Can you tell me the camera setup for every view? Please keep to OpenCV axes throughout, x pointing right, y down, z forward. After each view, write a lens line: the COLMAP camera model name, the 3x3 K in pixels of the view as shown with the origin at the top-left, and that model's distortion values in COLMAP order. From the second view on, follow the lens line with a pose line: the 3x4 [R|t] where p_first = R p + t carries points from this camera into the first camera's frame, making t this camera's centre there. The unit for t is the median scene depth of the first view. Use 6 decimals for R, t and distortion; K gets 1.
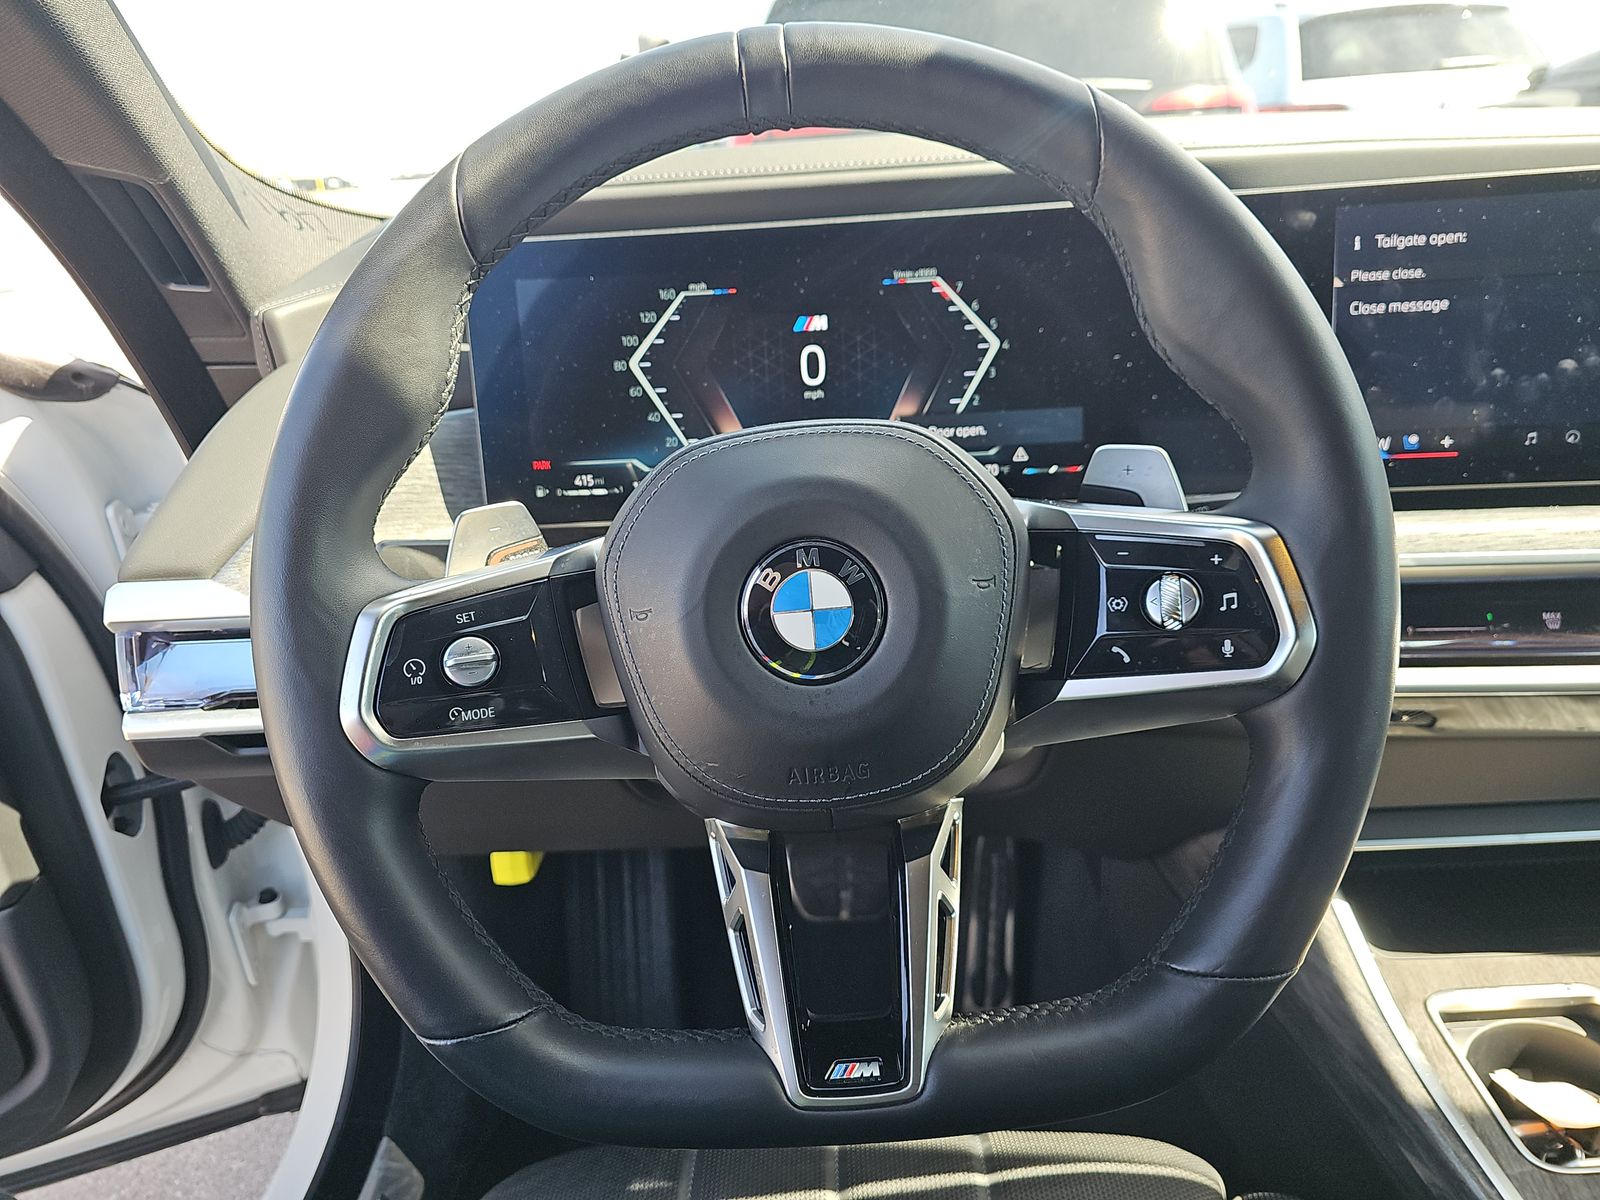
lens RADIAL K [[1005.4, 0, 802.7], [0, 1005.4, 642.8], [0, 0, 1]] dist [0.016777, -0.033488]
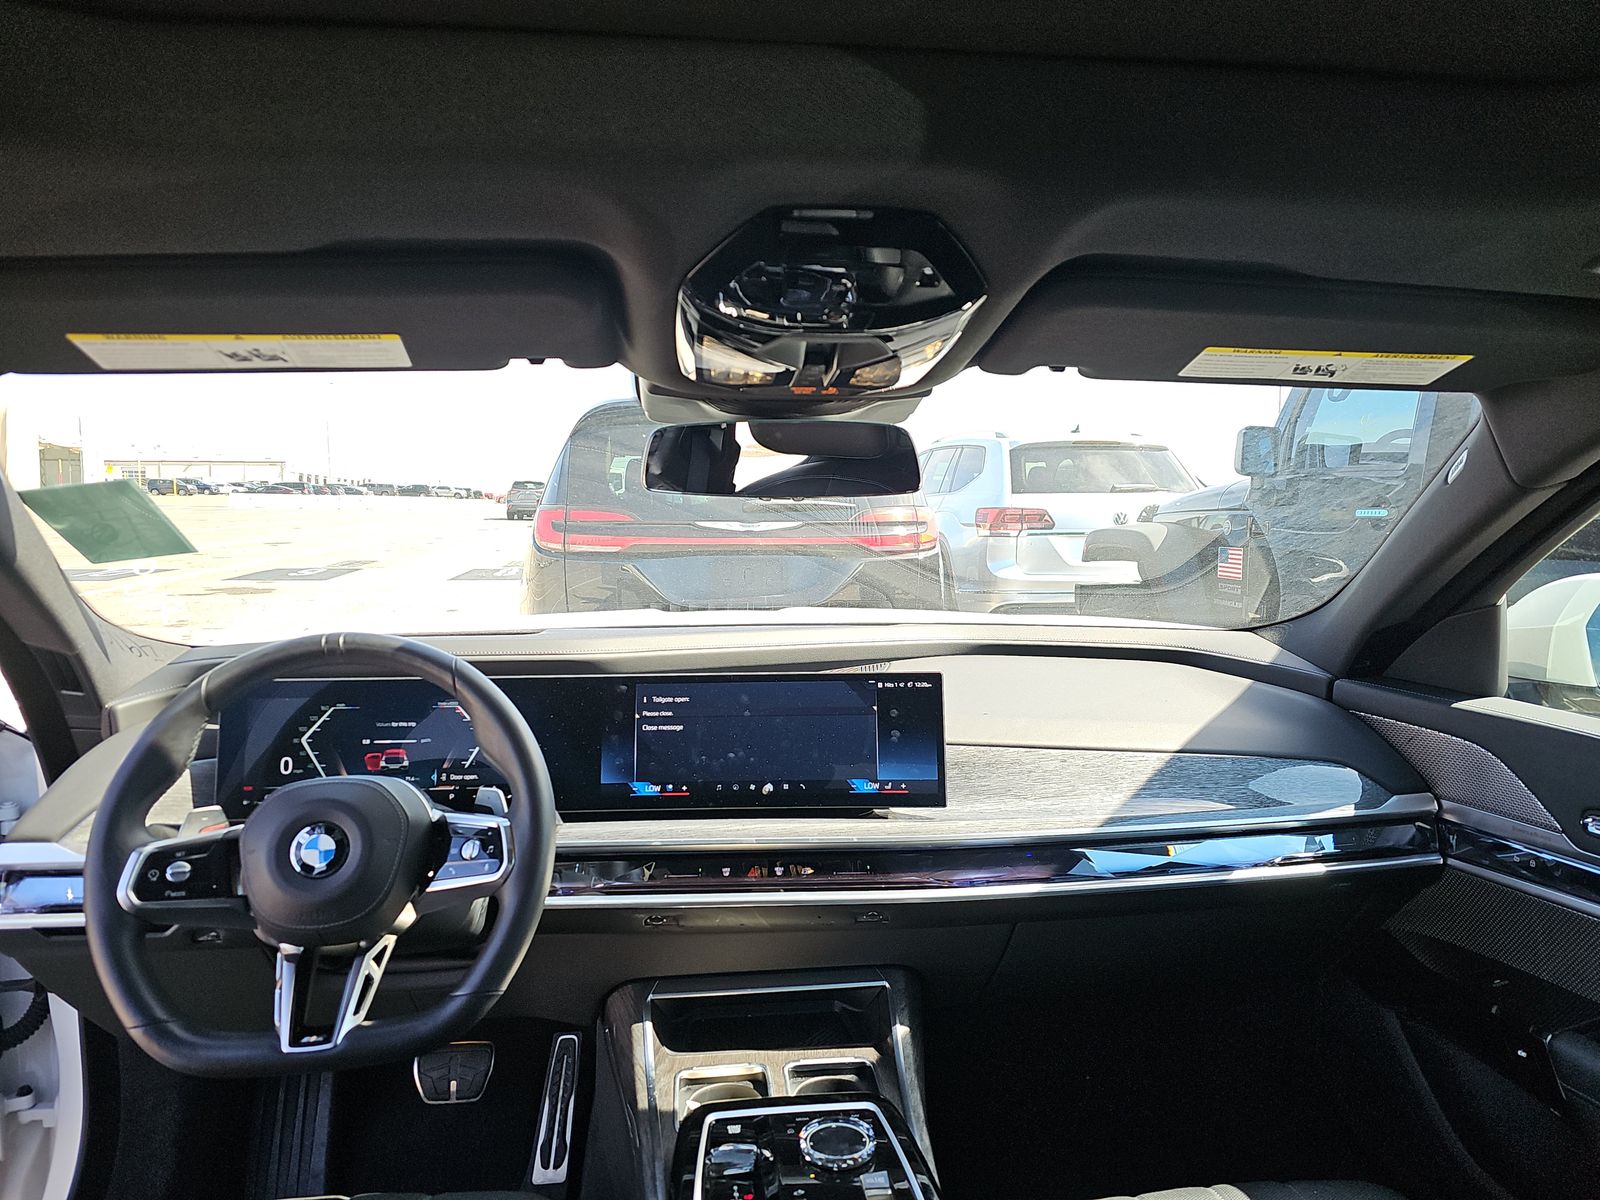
lens RADIAL K [[1005.4, 0, 802.7], [0, 1005.4, 642.8], [0, 0, 1]] dist [0.016777, -0.033488]
pose [[0.987895, 0.044938, 0.148475, 0.540459], [0.002455, 0.952473, -0.304612, 0.165180], [-0.155107, 0.301289, 0.940833, -1.179999]]
